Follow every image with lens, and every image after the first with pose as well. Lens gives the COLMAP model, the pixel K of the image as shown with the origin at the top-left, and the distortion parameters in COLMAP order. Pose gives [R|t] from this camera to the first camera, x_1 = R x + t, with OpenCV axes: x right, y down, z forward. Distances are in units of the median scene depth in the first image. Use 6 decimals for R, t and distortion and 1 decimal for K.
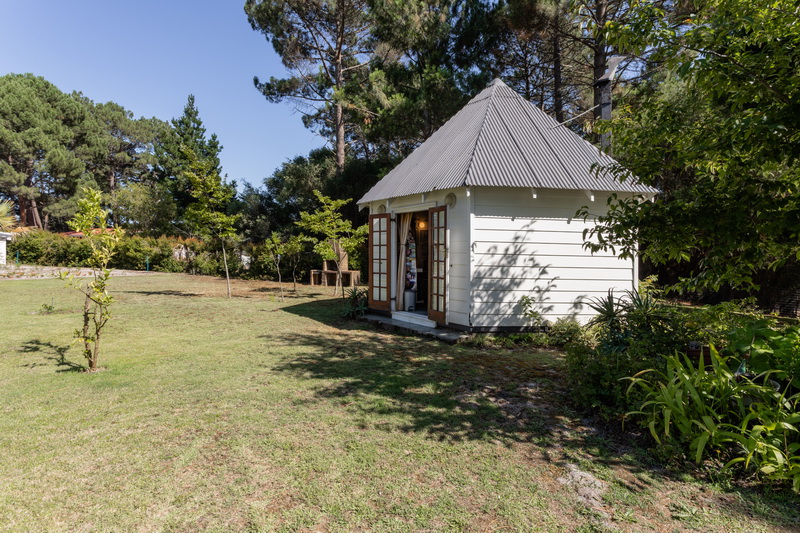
lens RADIAL K [[395.0, 0, 399.8], [0, 395.0, 261.0], [0, 0, 1]] dist [-0.000703, -0.002361]
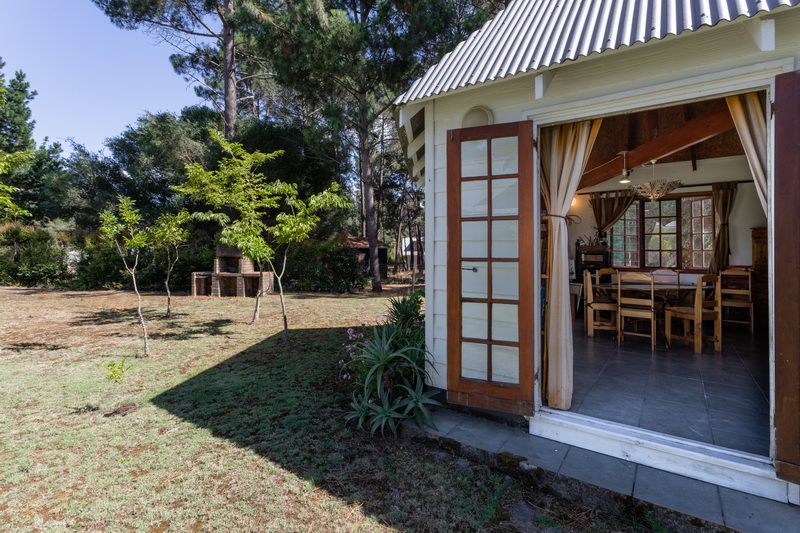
lens RADIAL K [[395.0, 0, 414.4], [0, 395.0, 249.1], [0, 0, 1]] dist [-0.000703, -0.002361]
pose [[0.947604, -0.006433, 0.319382, -0.088330], [0.010747, 0.999873, -0.011746, -0.004034], [-0.319266, 0.014563, 0.947553, 0.279850]]
